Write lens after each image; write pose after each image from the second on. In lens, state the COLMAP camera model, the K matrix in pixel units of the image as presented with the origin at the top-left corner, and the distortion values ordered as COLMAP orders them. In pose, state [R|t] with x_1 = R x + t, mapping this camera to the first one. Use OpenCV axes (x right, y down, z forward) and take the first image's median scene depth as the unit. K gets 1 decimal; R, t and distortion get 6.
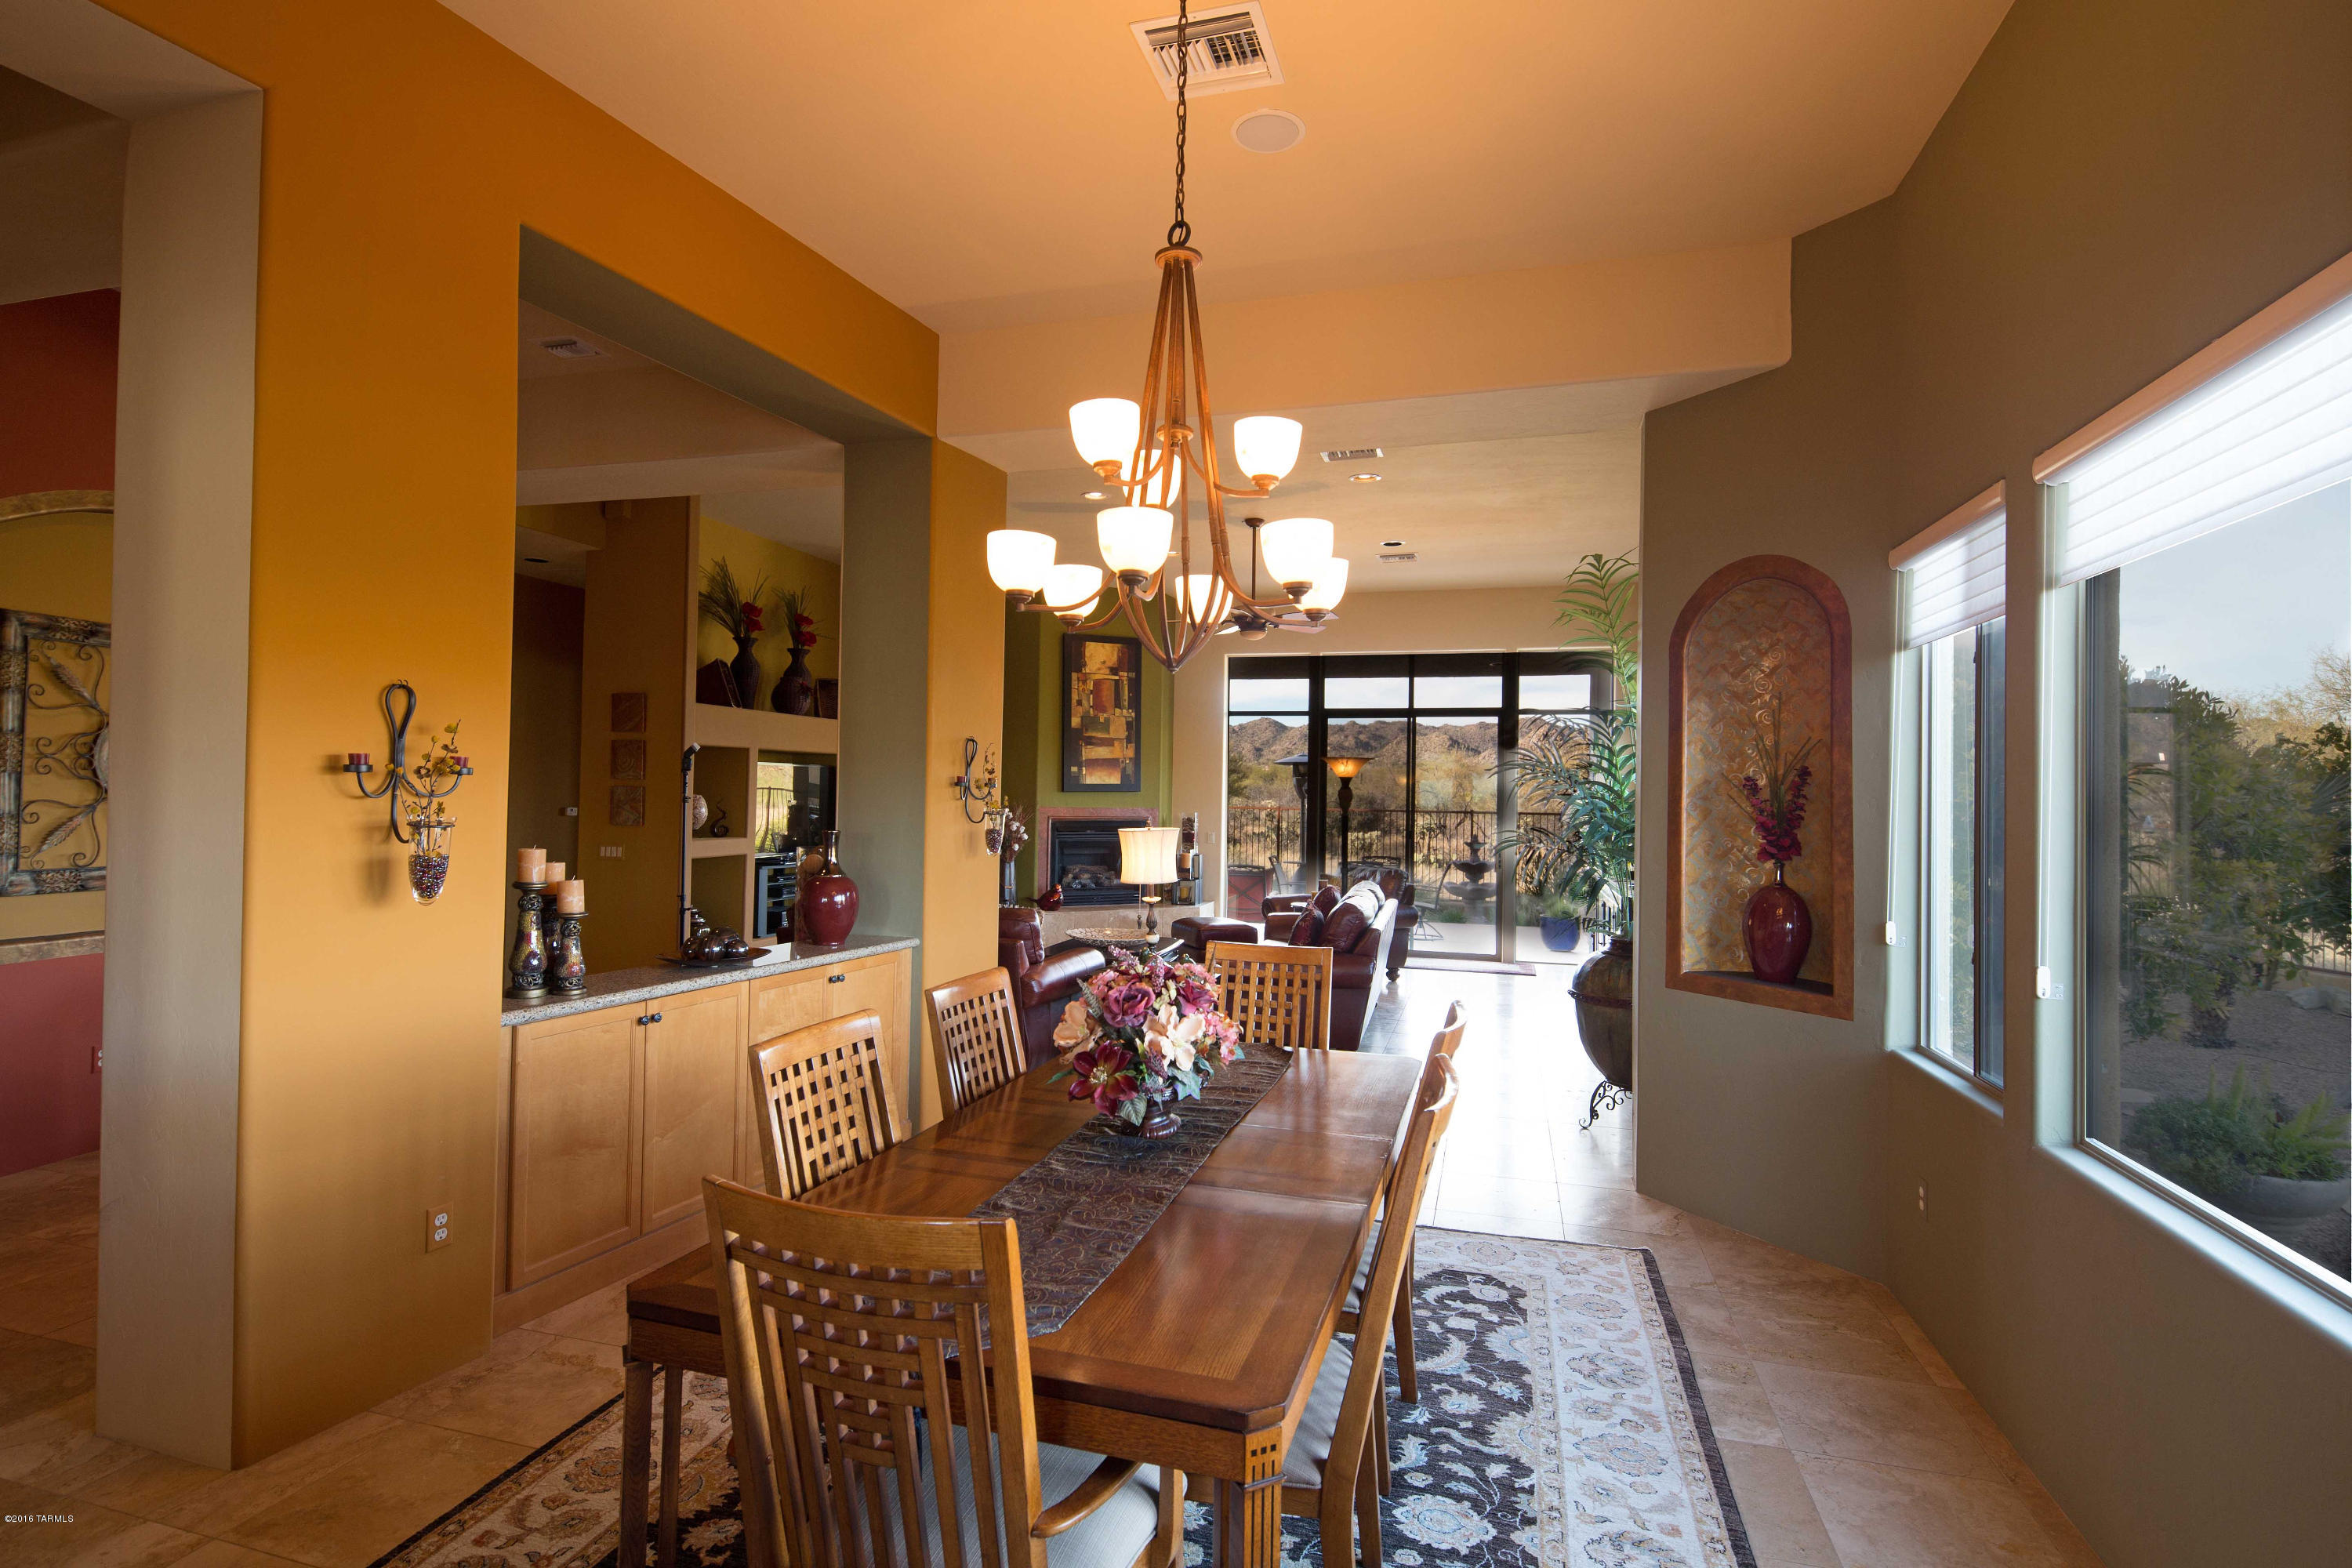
lens RADIAL K [[1130.7, 0, 1176.7], [0, 1130.7, 782.0], [0, 0, 1]] dist [0.002851, -0.000277]
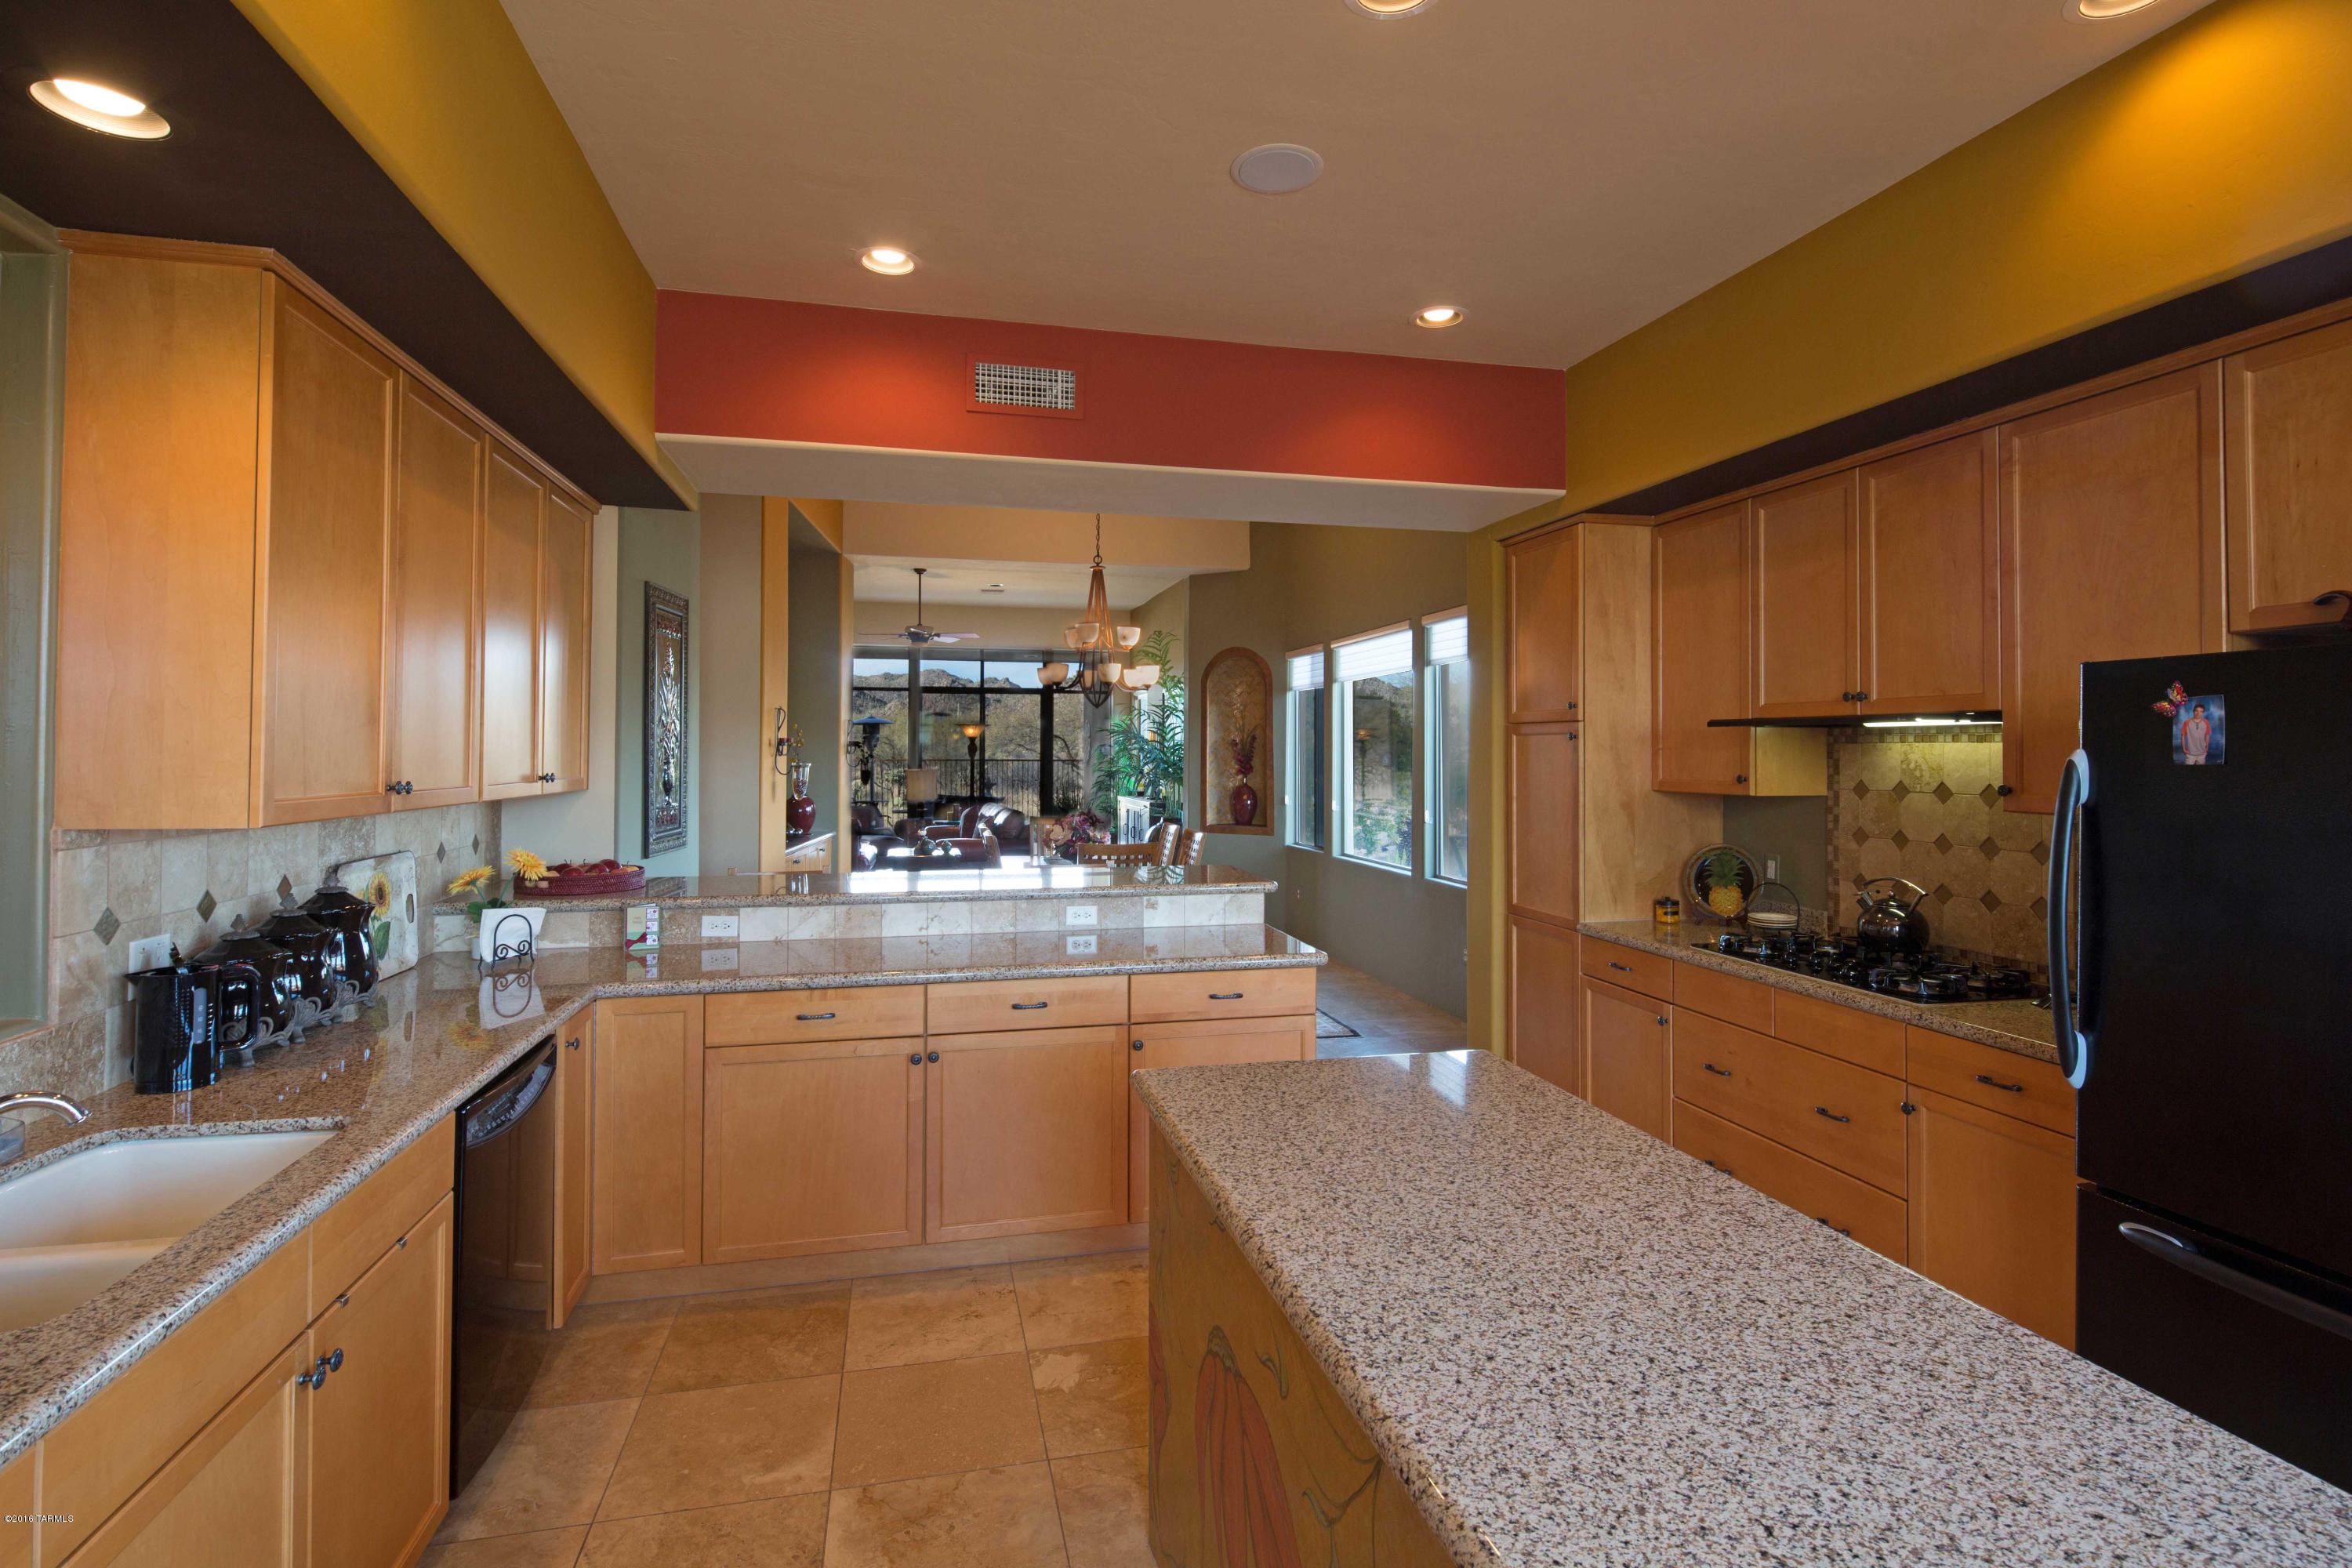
lens RADIAL K [[1130.7, 0, 1179.2], [0, 1130.7, 731.9], [0, 0, 1]] dist [0.002851, -0.000277]
pose [[0.870837, -0.001827, 0.491568, -0.296699], [0.002007, 0.999998, 0.000161, -0.008213], [-0.491567, 0.000847, 0.870839, -0.393311]]
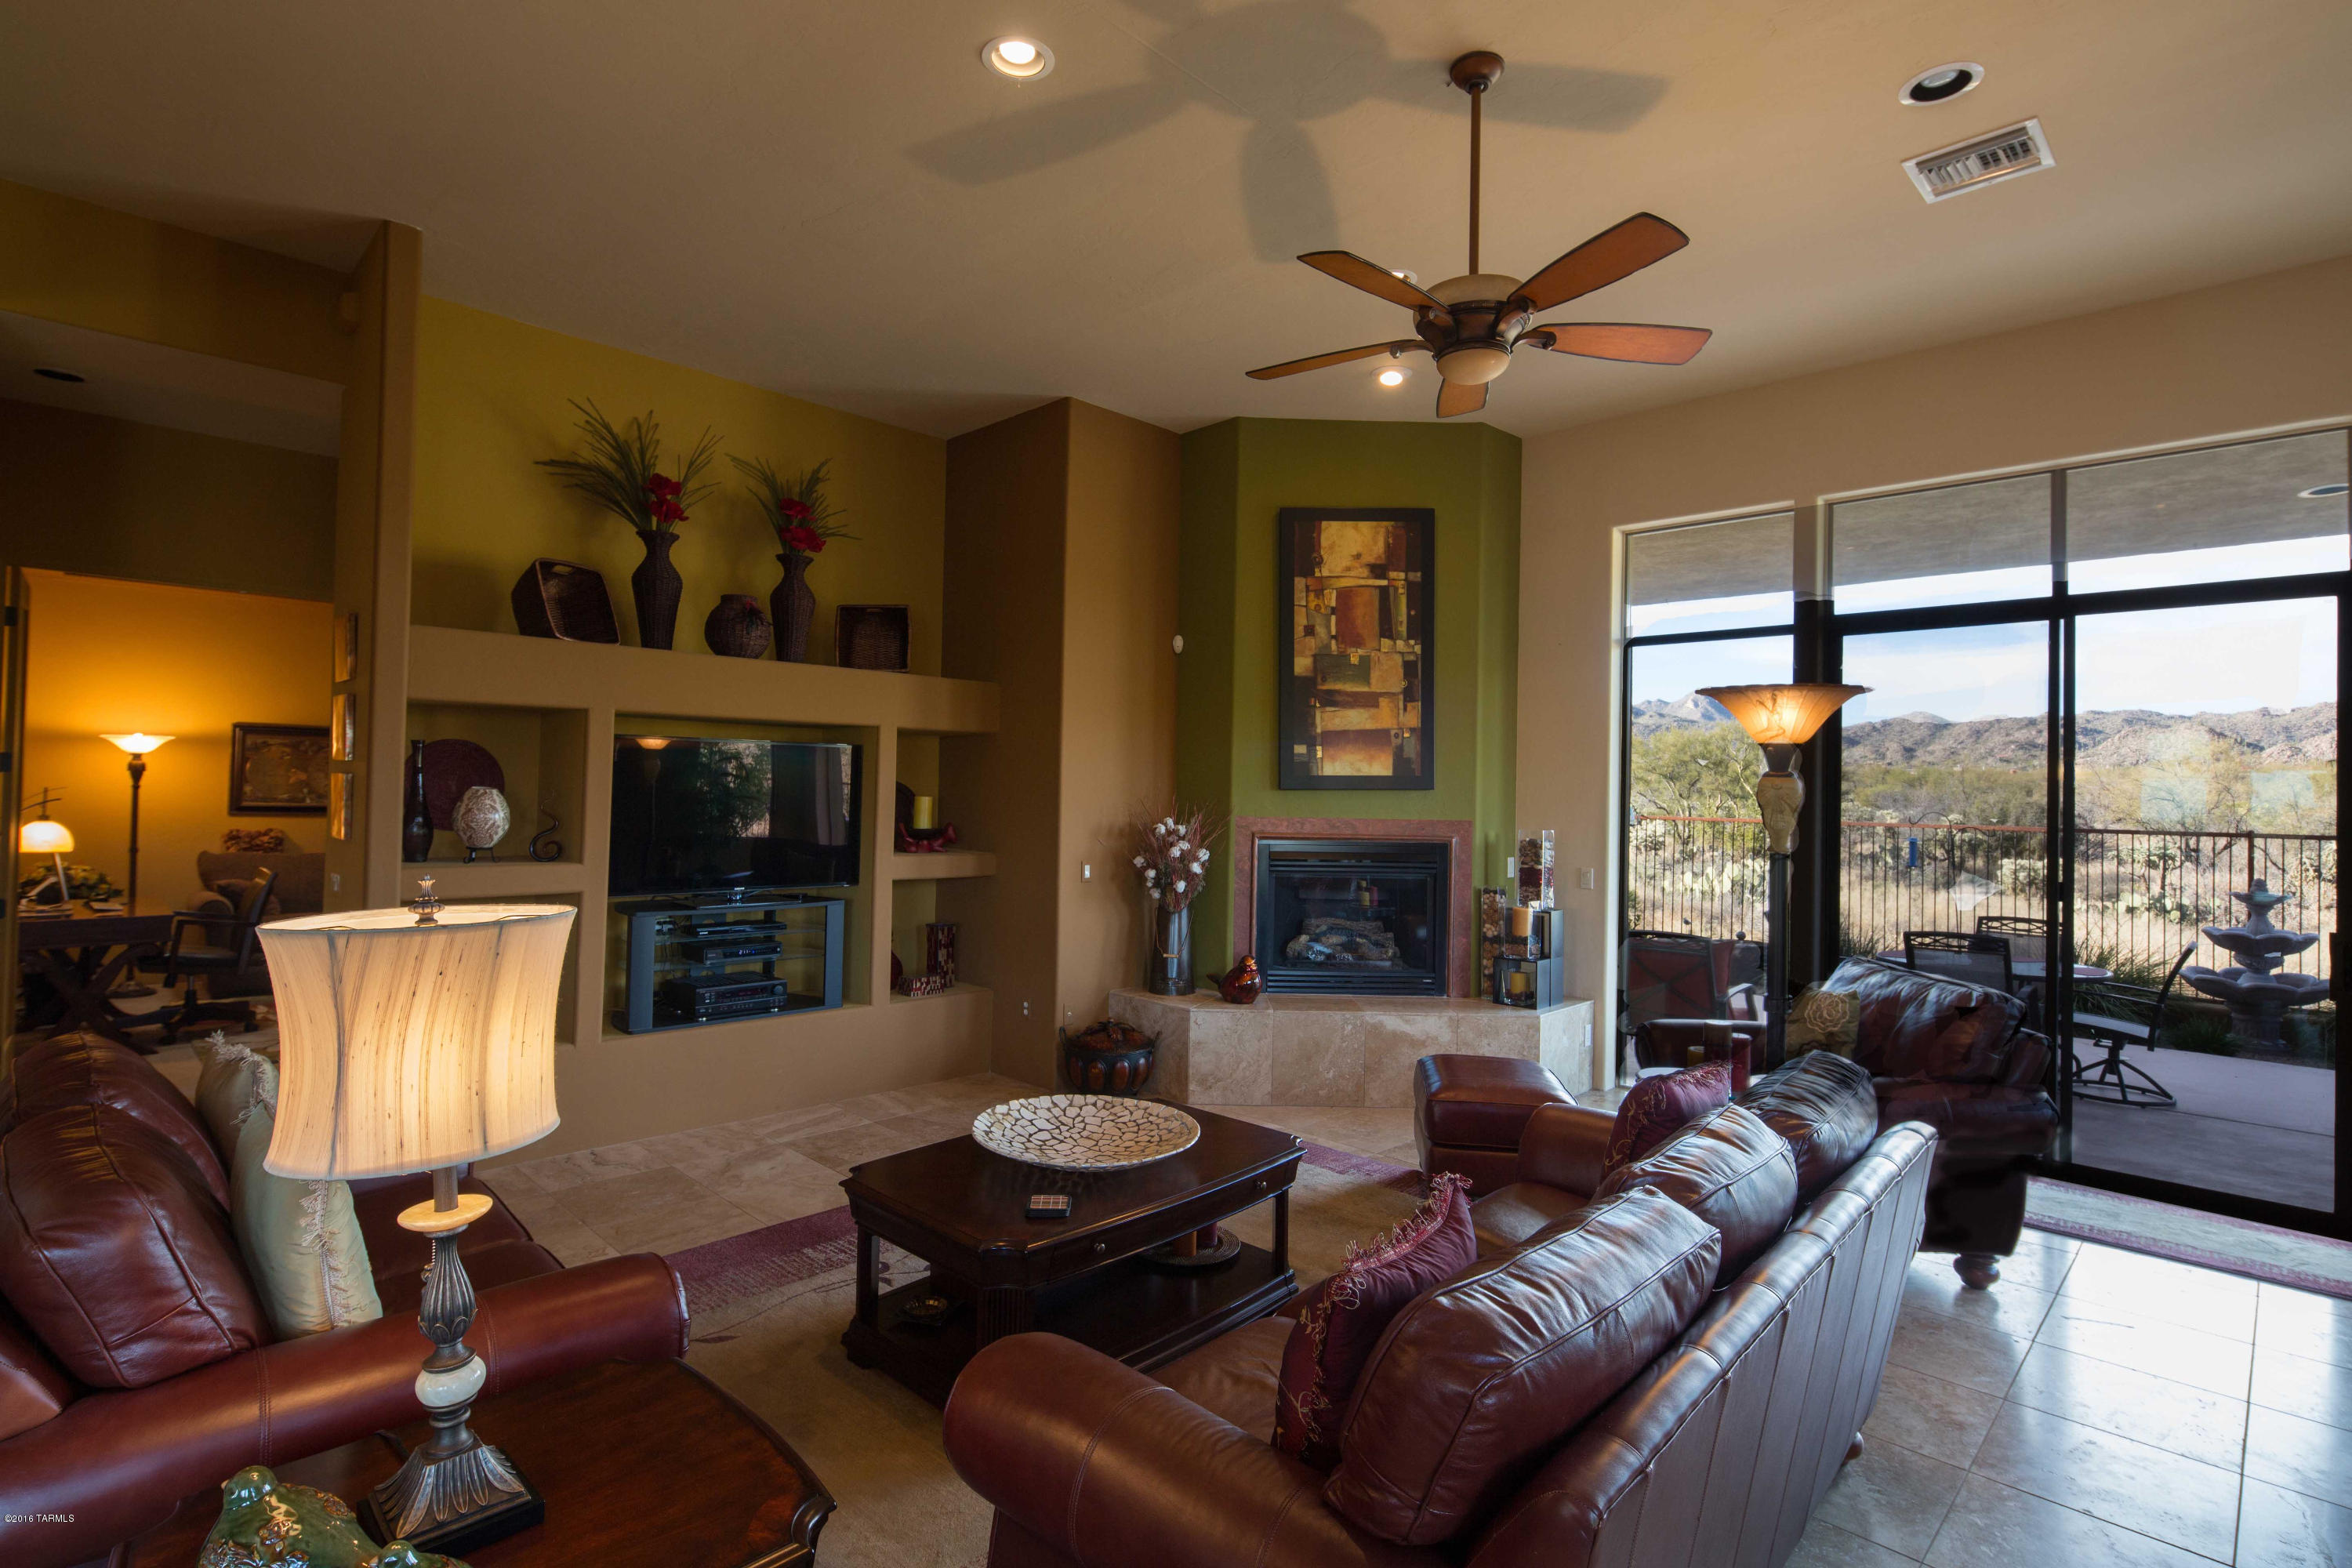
lens RADIAL K [[1130.7, 0, 1176.1], [0, 1130.7, 775.5], [0, 0, 1]] dist [0.002851, -0.000277]
pose [[0.875749, -0.006099, -0.482728, 0.125867], [0.000283, 0.999927, -0.012120, 0.008436], [0.482767, 0.010478, 0.875686, 0.478270]]
